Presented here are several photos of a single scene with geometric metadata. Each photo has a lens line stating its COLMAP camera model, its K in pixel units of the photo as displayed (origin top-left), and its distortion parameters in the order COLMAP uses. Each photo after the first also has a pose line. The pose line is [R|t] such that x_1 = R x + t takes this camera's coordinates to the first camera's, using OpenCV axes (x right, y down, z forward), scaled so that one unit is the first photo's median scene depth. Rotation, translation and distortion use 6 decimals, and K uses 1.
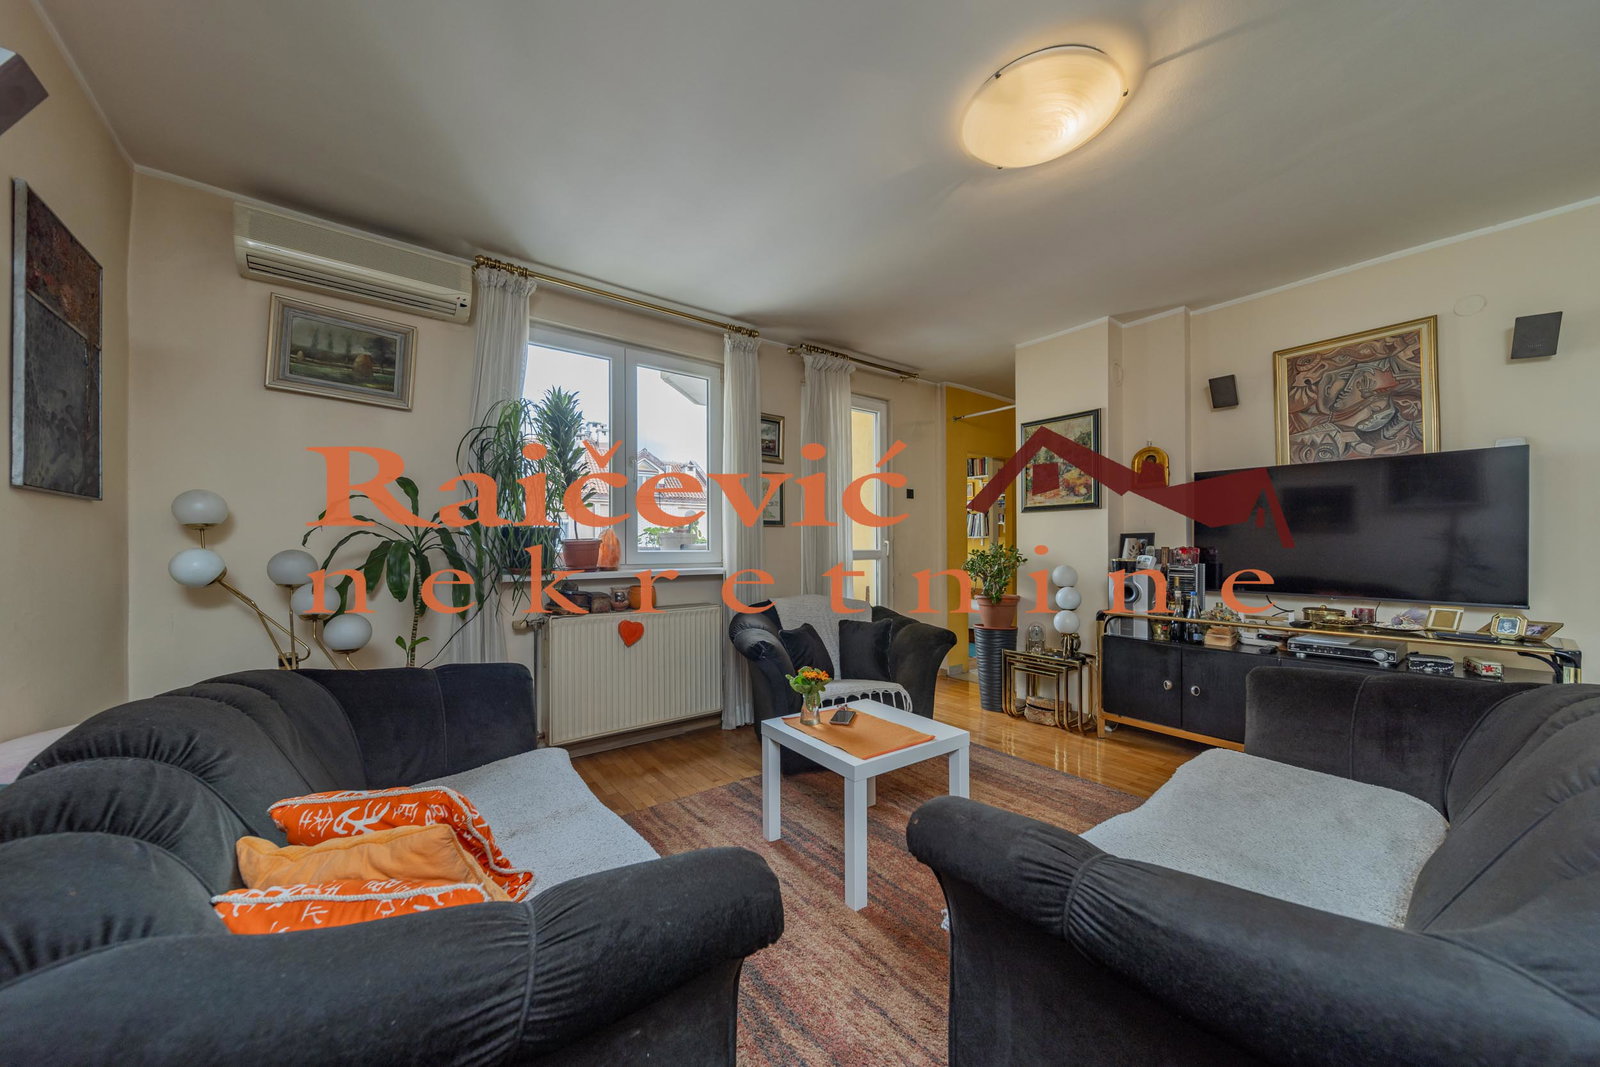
lens RADIAL K [[568.1, 0, 797.3], [0, 568.1, 542.4], [0, 0, 1]] dist [-0.000723, -0.000594]
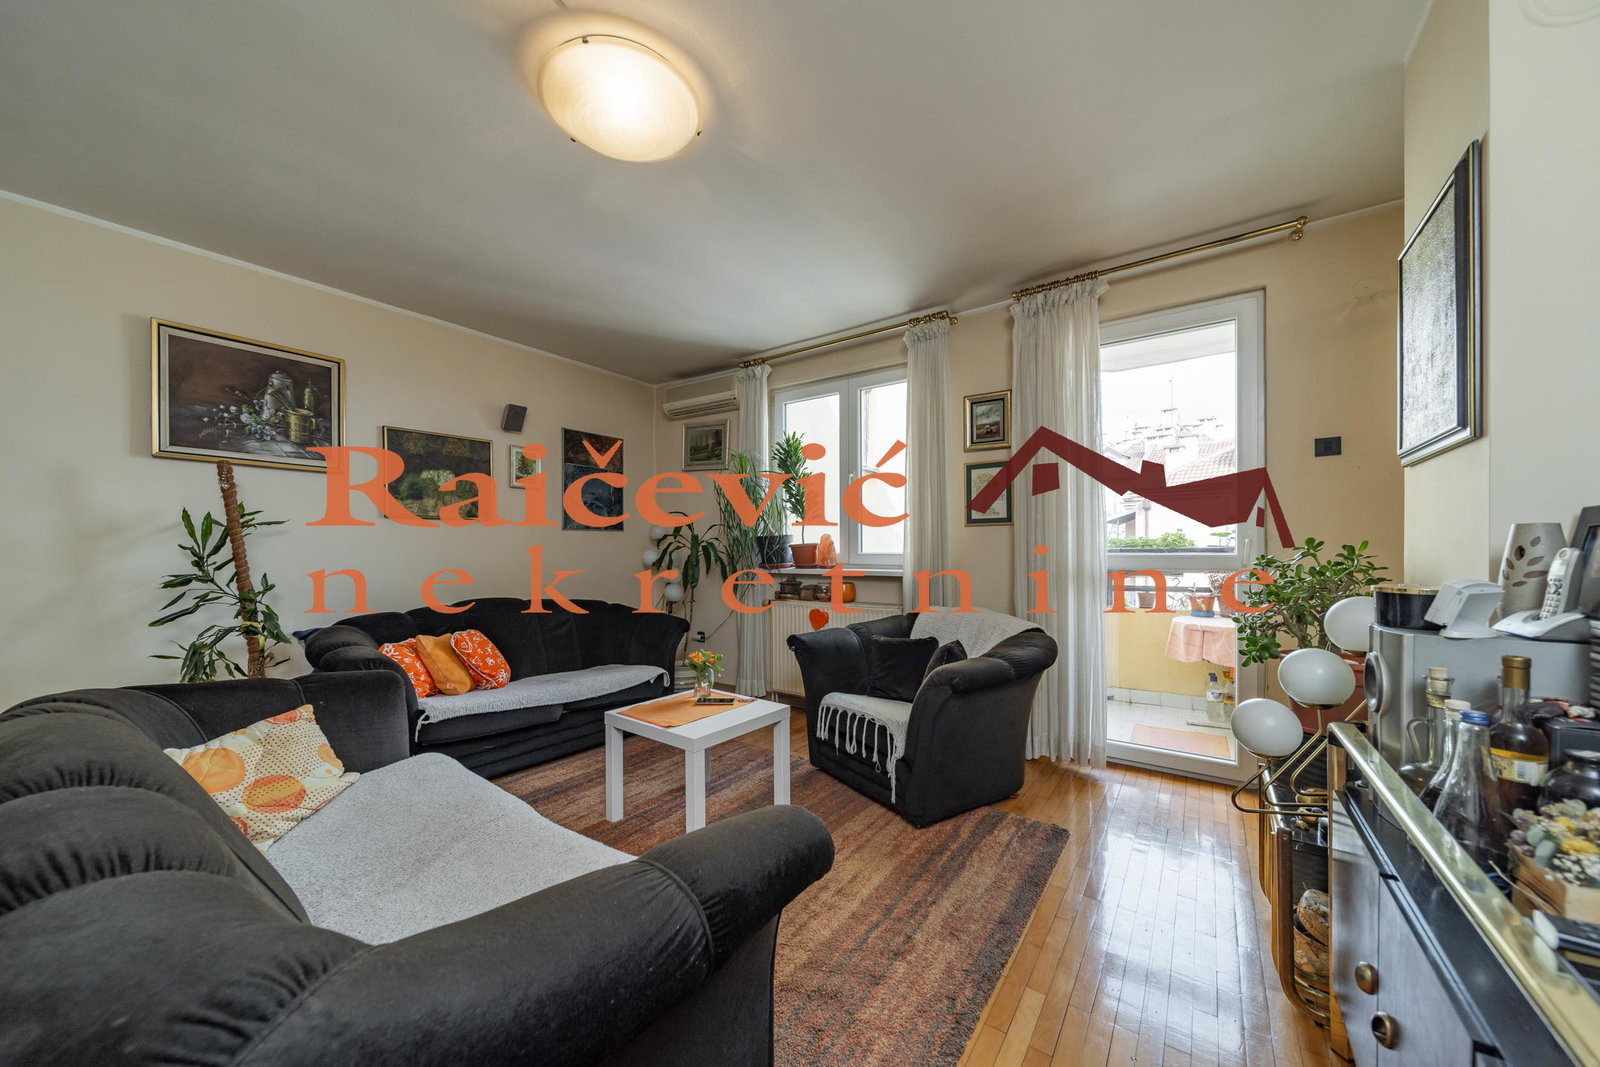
lens RADIAL K [[568.1, 0, 790.5], [0, 568.1, 558.1], [0, 0, 1]] dist [-0.000723, -0.000594]
pose [[0.284283, 0.016650, -0.958596, 0.843585], [0.009989, 0.999743, 0.020327, 0.001141], [0.958688, -0.015354, 0.284044, 0.581690]]
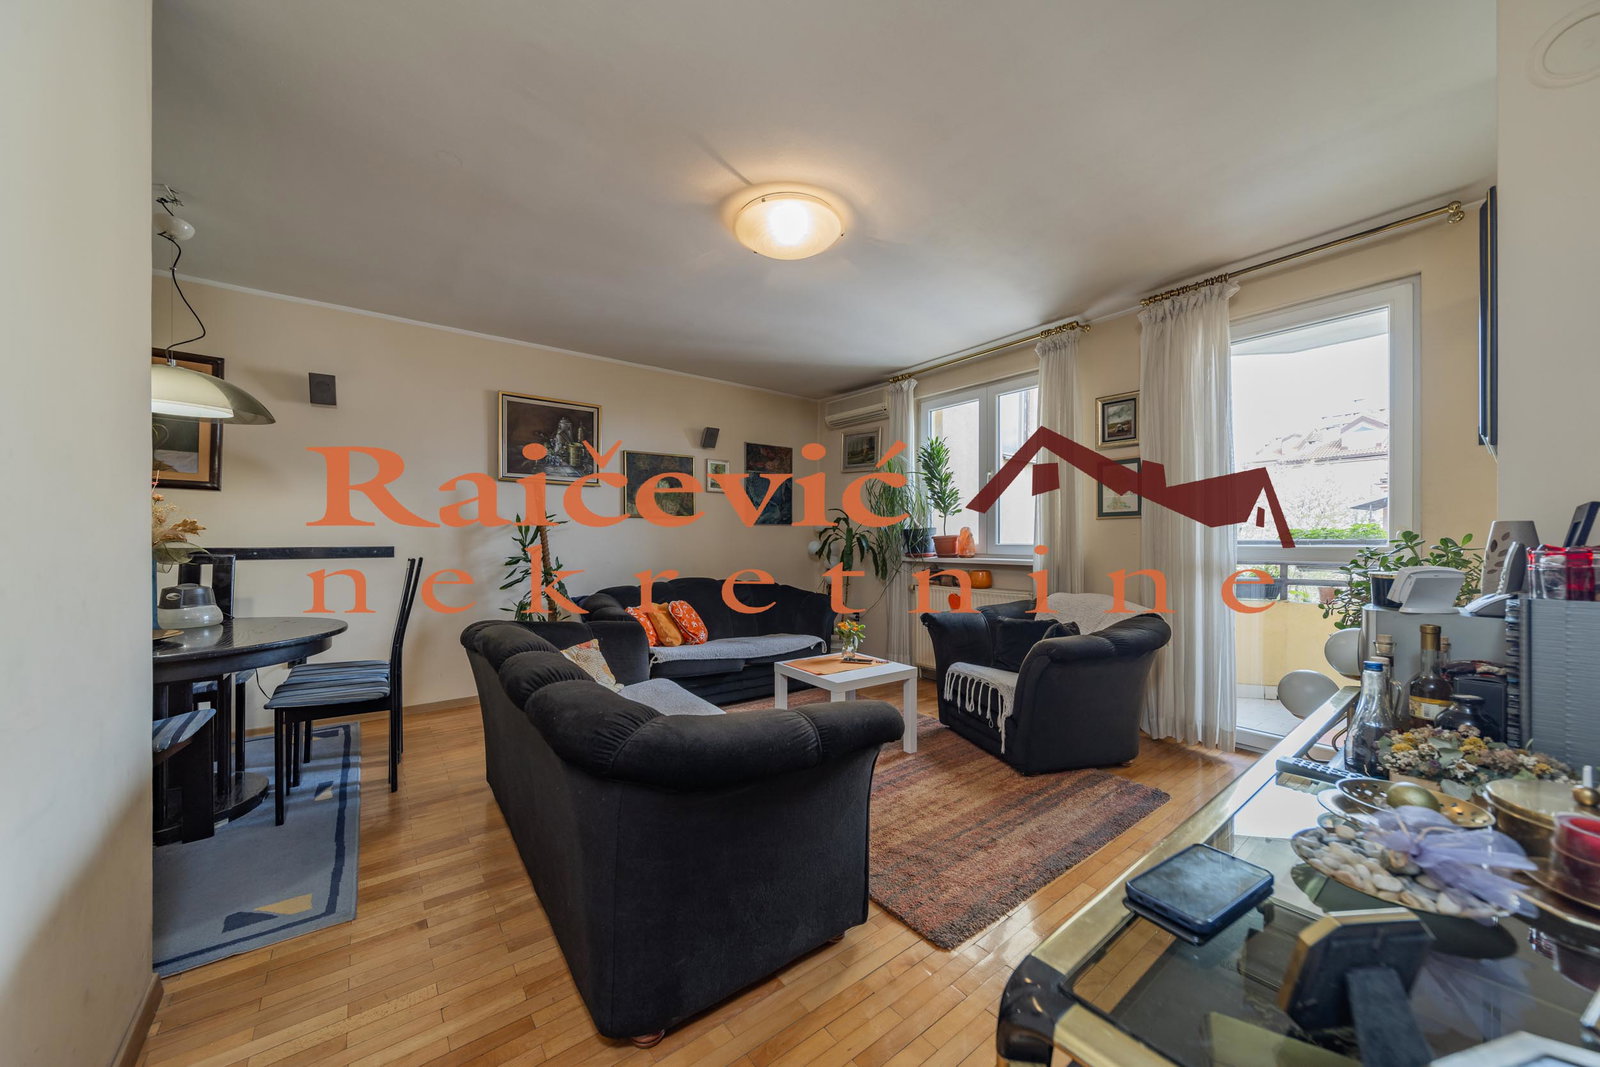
lens RADIAL K [[568.1, 0, 789.4], [0, 568.1, 543.2], [0, 0, 1]] dist [-0.000723, -0.000594]
pose [[-0.010616, 0.007657, -0.999914, 1.060303], [0.009698, 0.999924, 0.007554, -0.000759], [0.999897, -0.009617, -0.010689, 0.595455]]
